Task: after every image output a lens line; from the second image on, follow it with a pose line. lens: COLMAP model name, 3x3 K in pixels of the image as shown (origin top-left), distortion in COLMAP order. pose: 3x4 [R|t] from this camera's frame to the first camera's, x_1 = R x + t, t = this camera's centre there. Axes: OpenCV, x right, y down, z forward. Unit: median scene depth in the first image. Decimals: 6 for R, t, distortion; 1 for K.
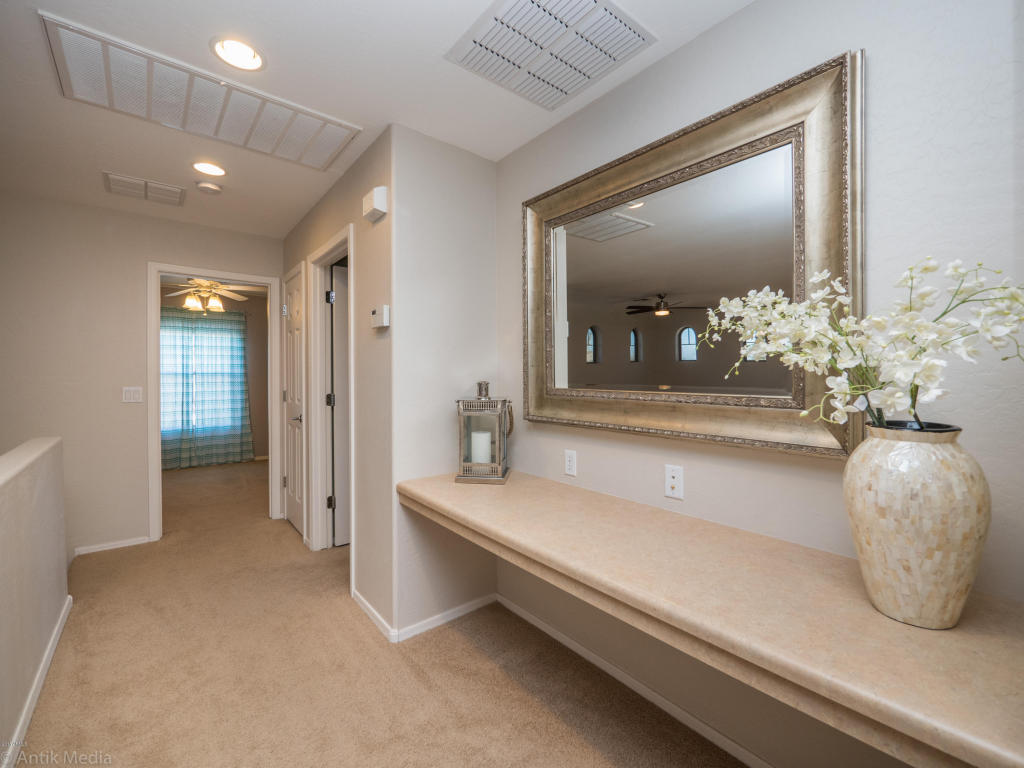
lens RADIAL K [[432.3, 0, 515.5], [0, 432.3, 376.5], [0, 0, 1]] dist [-0.004089, -0.000500]
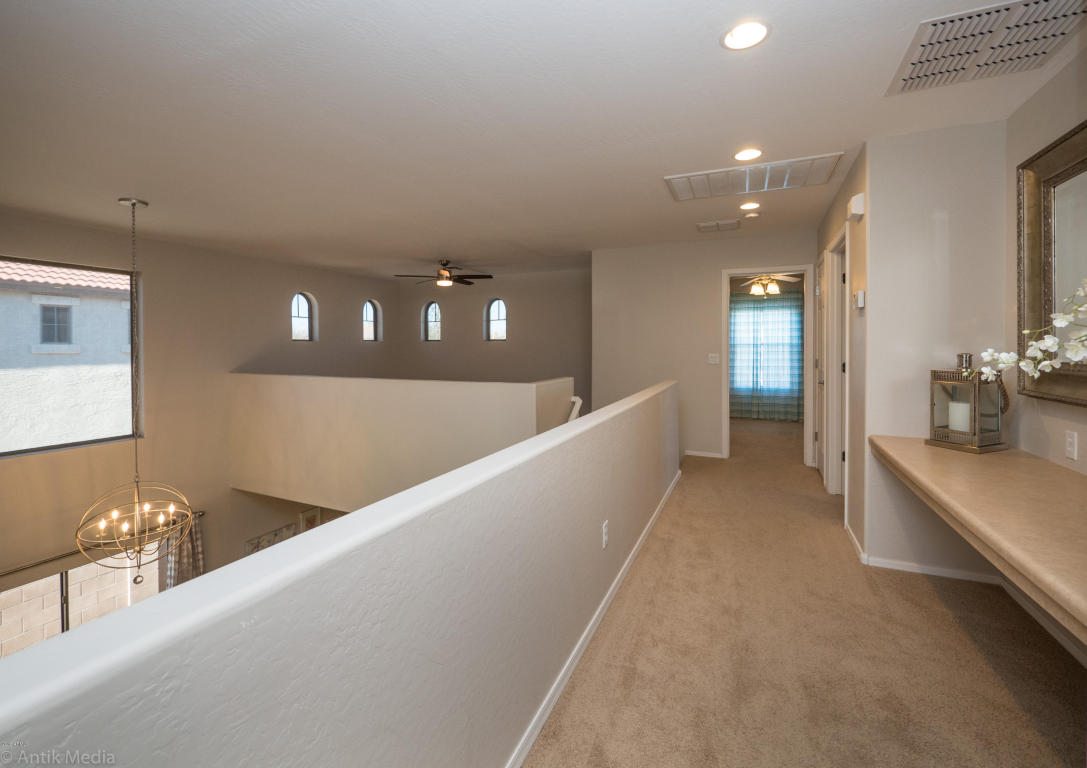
lens RADIAL K [[449.1, 0, 532.5], [0, 449.1, 351.9], [0, 0, 1]] dist [-0.000716, -0.000129]
pose [[0.407865, 0.011970, -0.912964, 0.333617], [0.000861, 0.999909, 0.013494, -0.005048], [0.913042, -0.006290, 0.407818, -0.259320]]
